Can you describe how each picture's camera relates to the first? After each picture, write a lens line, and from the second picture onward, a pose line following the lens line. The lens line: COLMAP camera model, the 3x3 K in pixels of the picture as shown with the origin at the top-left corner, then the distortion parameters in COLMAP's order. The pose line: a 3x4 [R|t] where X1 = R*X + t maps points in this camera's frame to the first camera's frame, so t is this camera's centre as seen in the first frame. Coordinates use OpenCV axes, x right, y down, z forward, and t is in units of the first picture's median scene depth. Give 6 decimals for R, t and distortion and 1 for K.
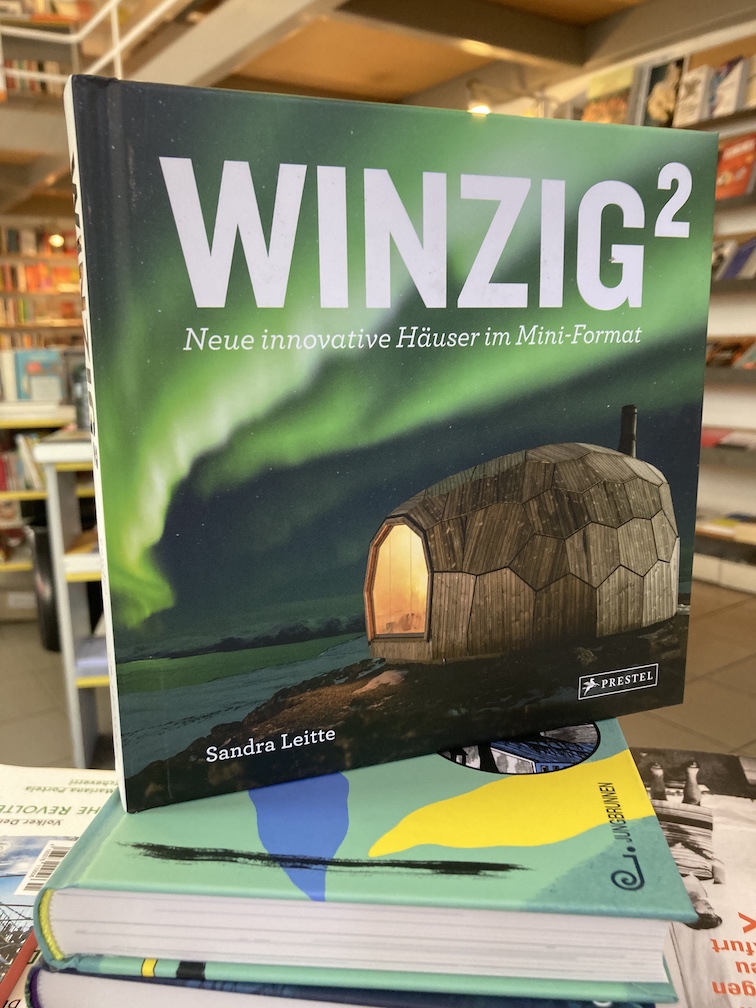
lens RADIAL K [[818.1, 0, 376.4], [0, 818.1, 497.7], [0, 0, 1]] dist [0.034591, -0.033357]
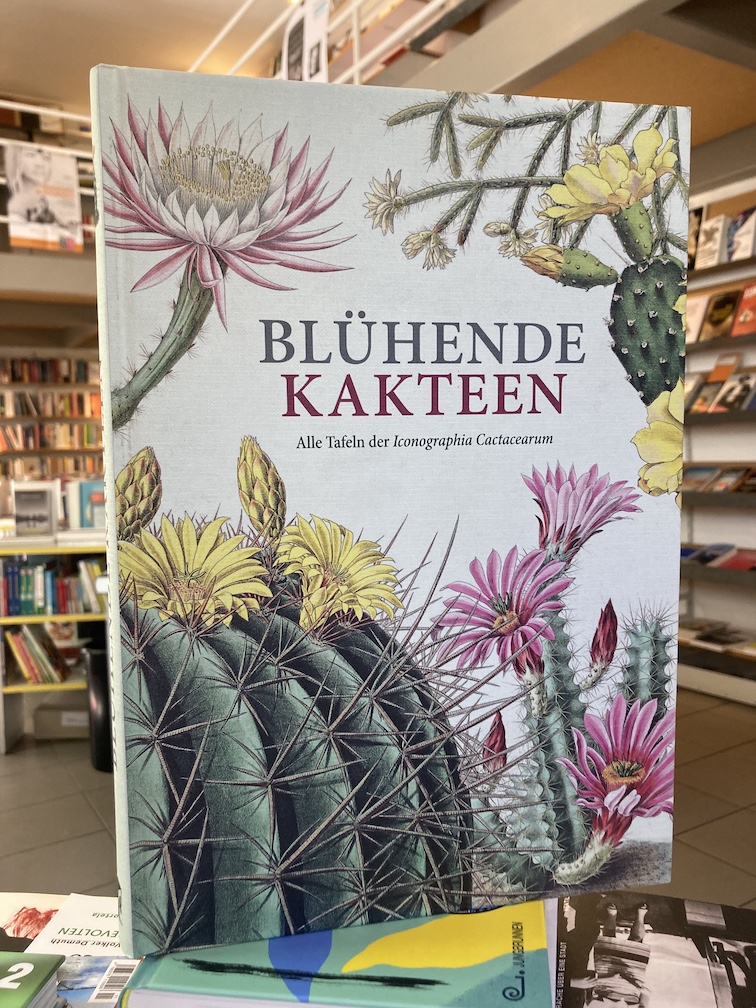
lens RADIAL K [[818.1, 0, 379.7], [0, 818.1, 509.6], [0, 0, 1]] dist [0.034591, -0.033357]
pose [[0.998510, -0.004826, -0.054359, 0.120211], [-0.001670, 0.992915, -0.118814, -0.176727], [0.054547, 0.118728, 0.991427, -0.466130]]
